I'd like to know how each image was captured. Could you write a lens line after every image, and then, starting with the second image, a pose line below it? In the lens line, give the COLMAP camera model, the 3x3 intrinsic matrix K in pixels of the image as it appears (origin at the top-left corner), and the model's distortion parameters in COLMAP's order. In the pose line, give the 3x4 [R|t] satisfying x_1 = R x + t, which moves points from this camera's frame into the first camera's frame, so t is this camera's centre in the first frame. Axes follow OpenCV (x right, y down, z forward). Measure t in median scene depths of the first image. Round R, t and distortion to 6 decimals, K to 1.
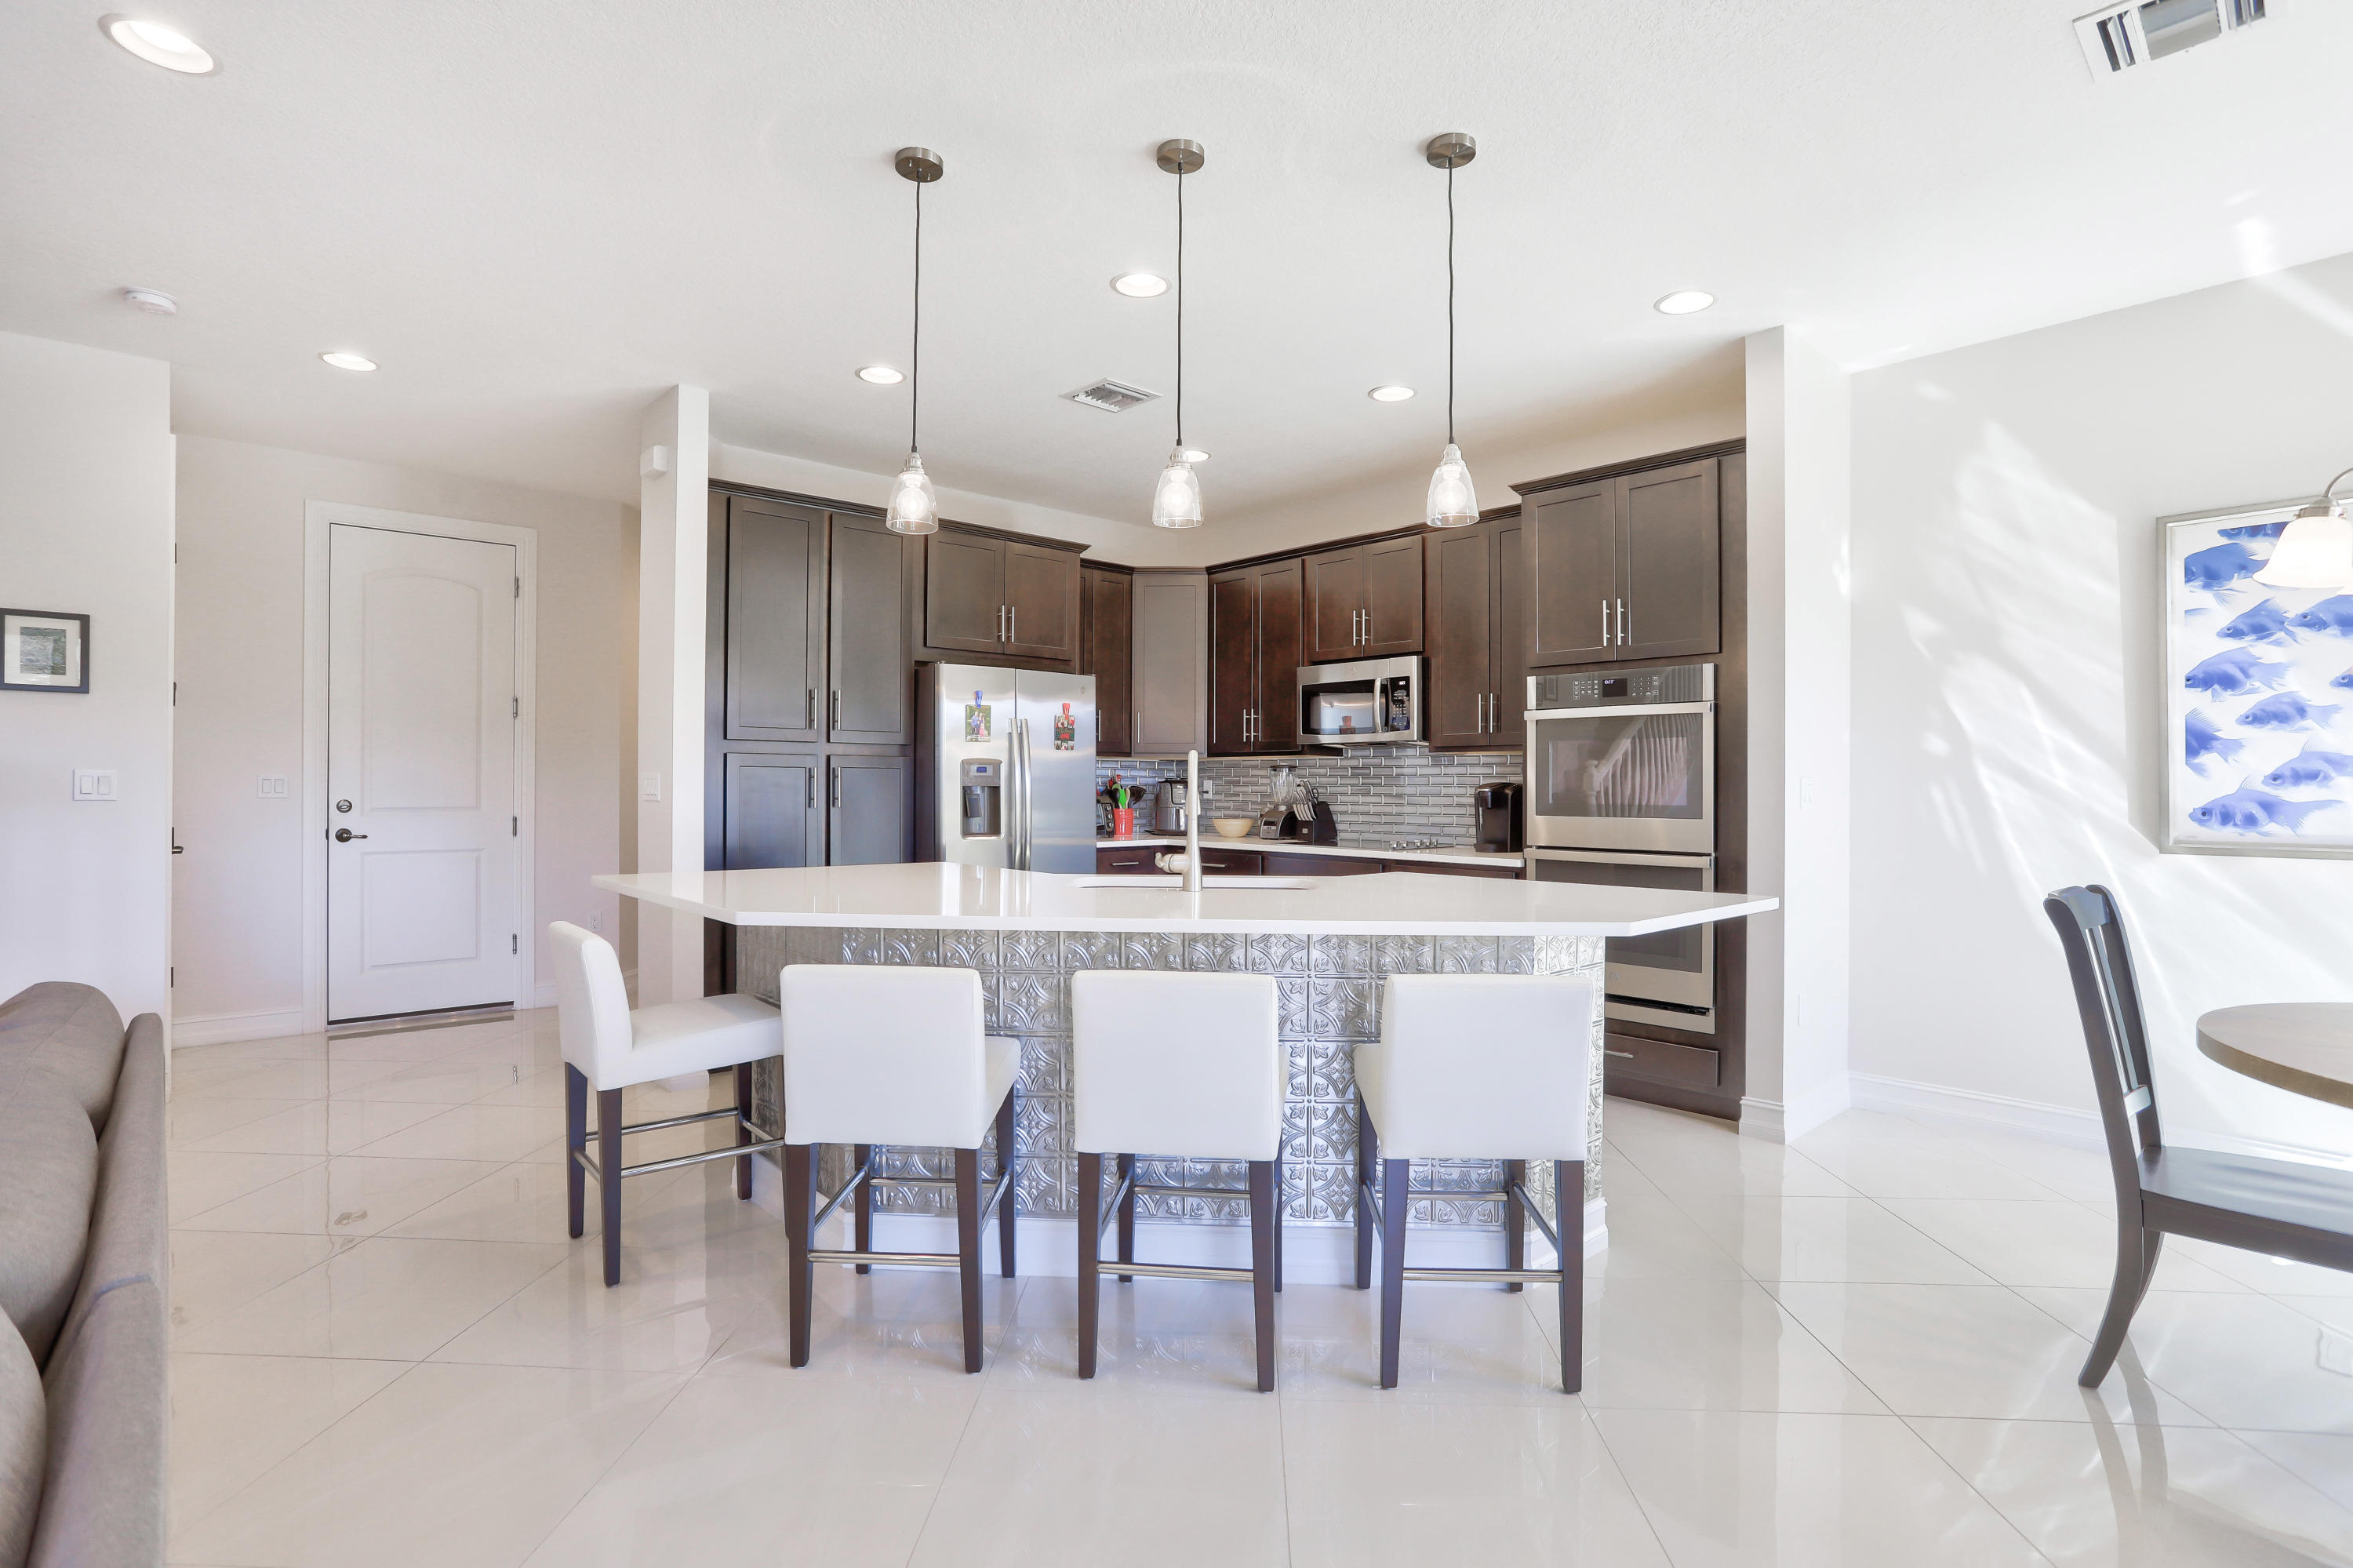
lens RADIAL K [[1126.0, 0, 1176.5], [0, 1126.0, 784.0], [0, 0, 1]] dist [-0.000488, 0.000604]
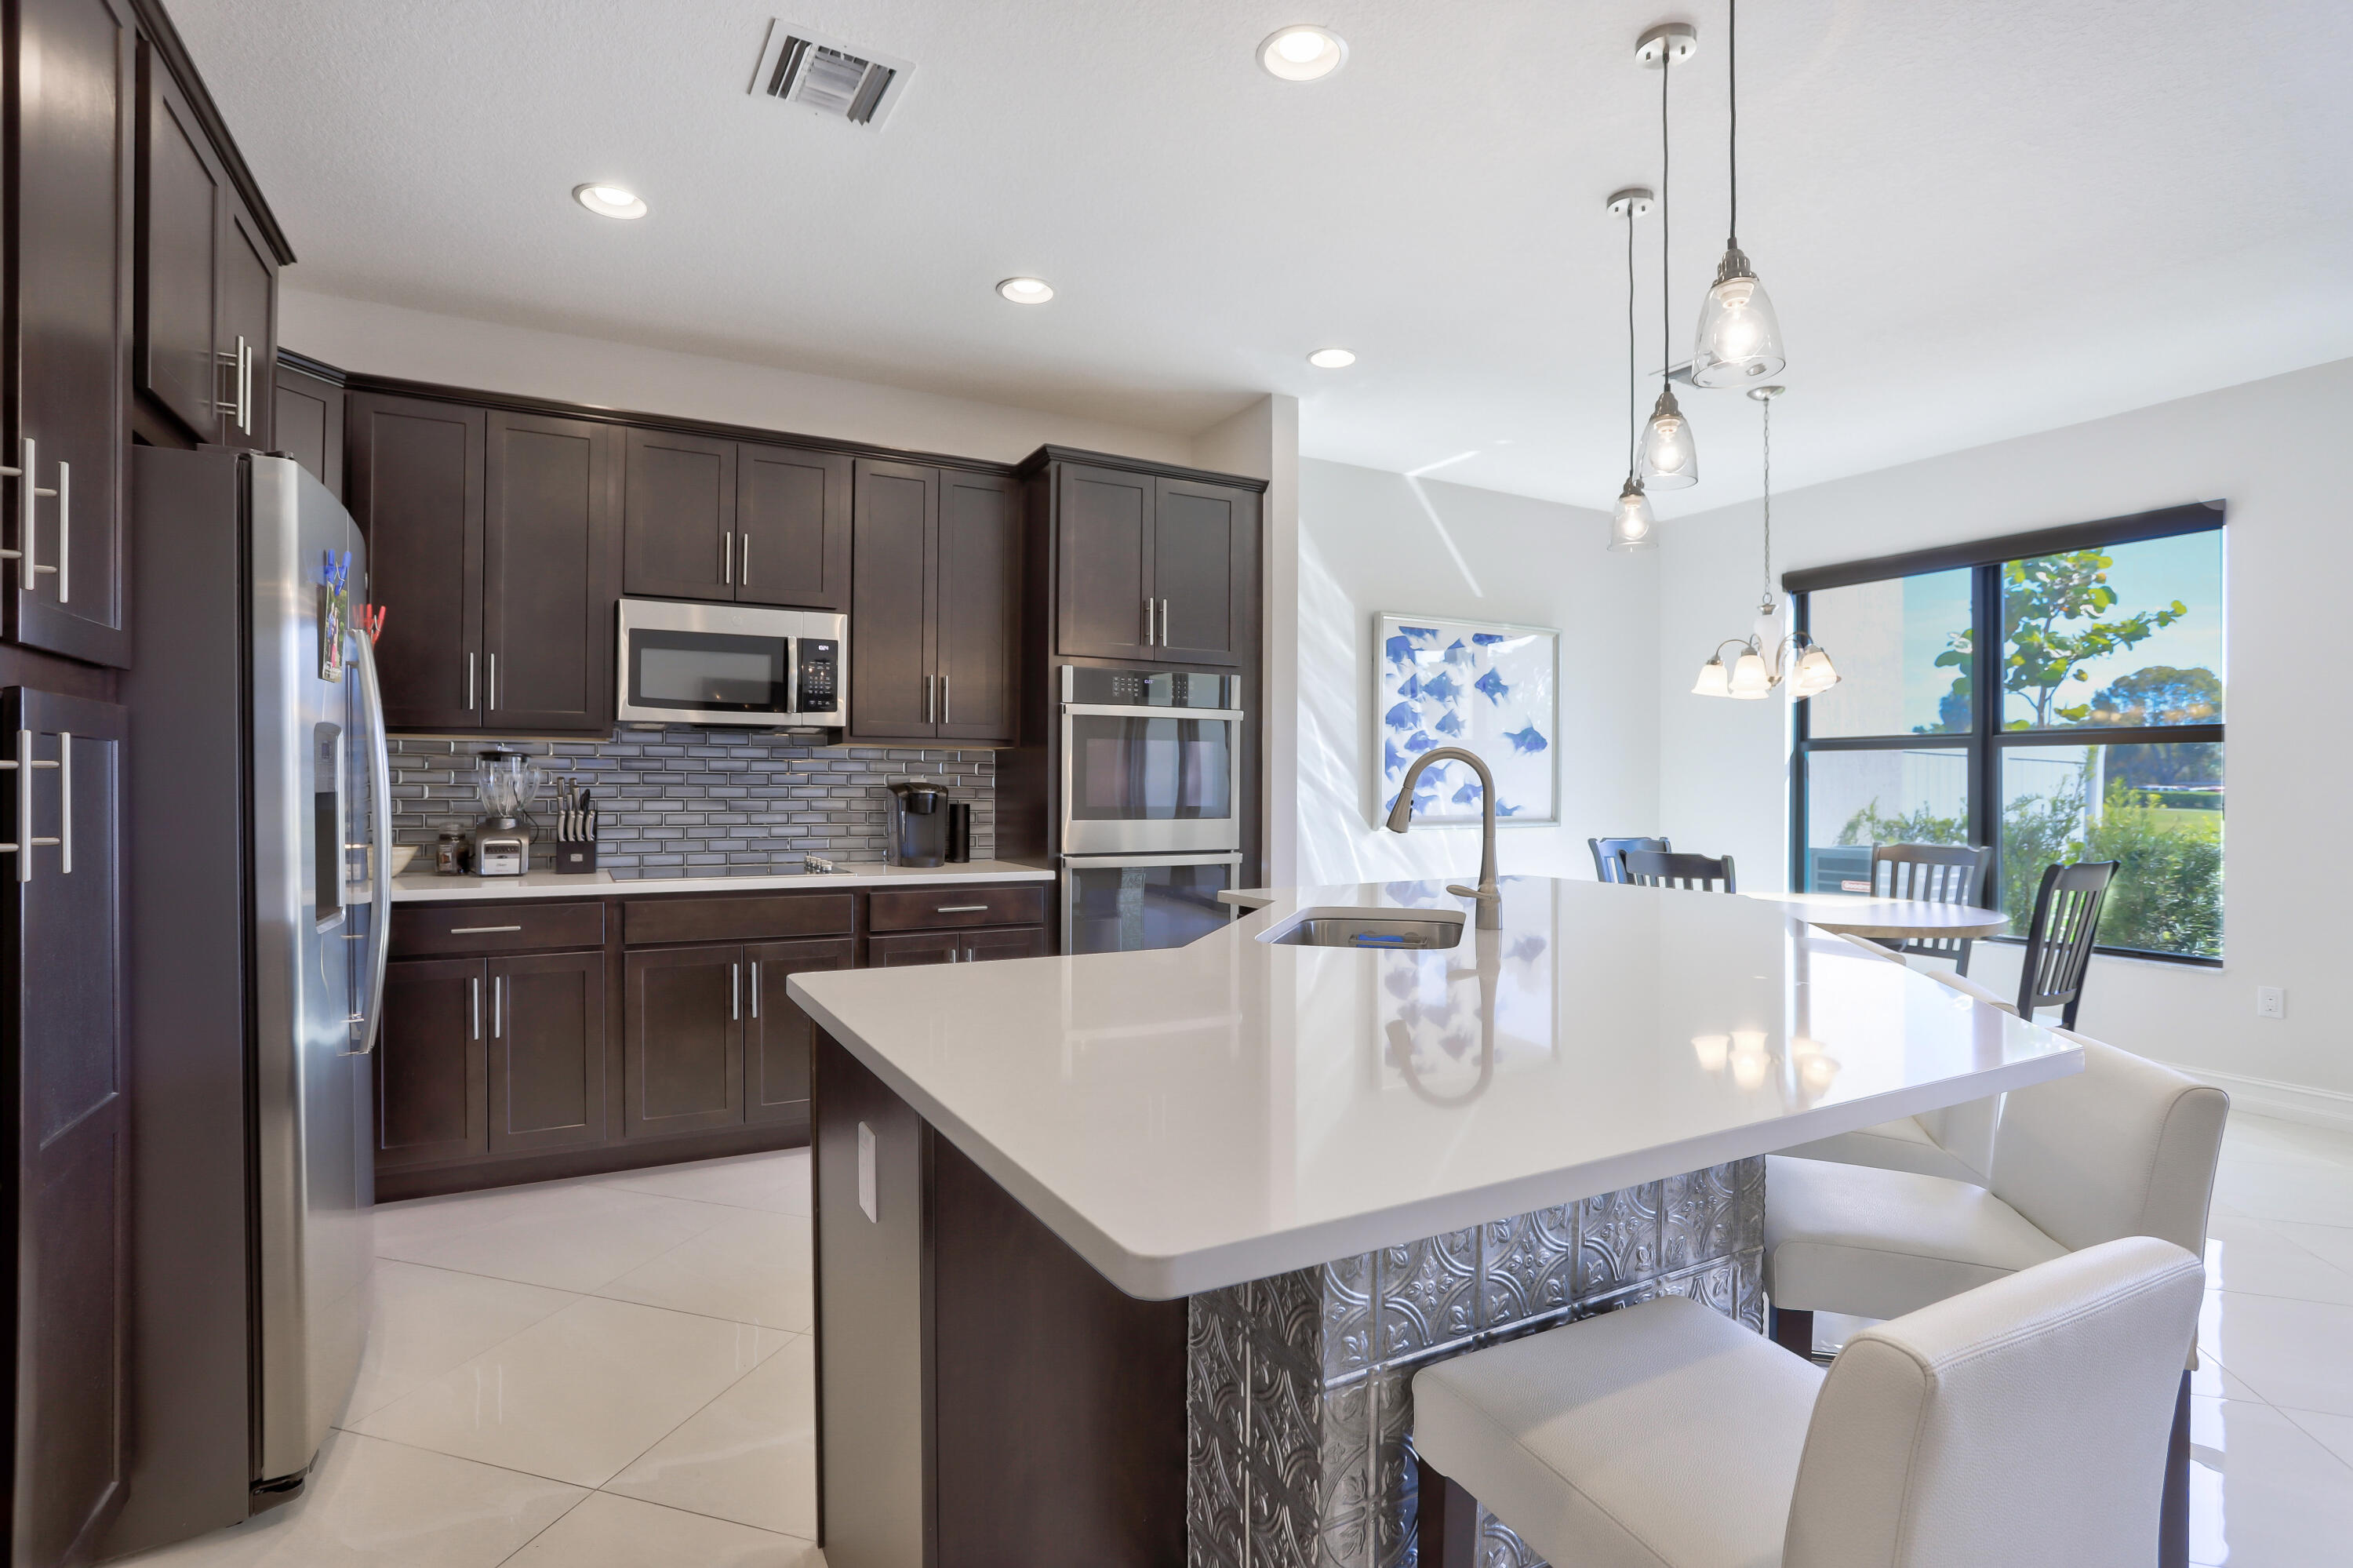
lens RADIAL K [[1126.0, 0, 1176.5], [0, 1126.0, 784.0], [0, 0, 1]] dist [-0.000488, 0.000604]
pose [[0.248098, -0.002751, 0.968731, -0.611476], [-0.005290, 0.999977, 0.004195, -0.006340], [-0.968721, -0.006165, 0.248077, 0.798593]]
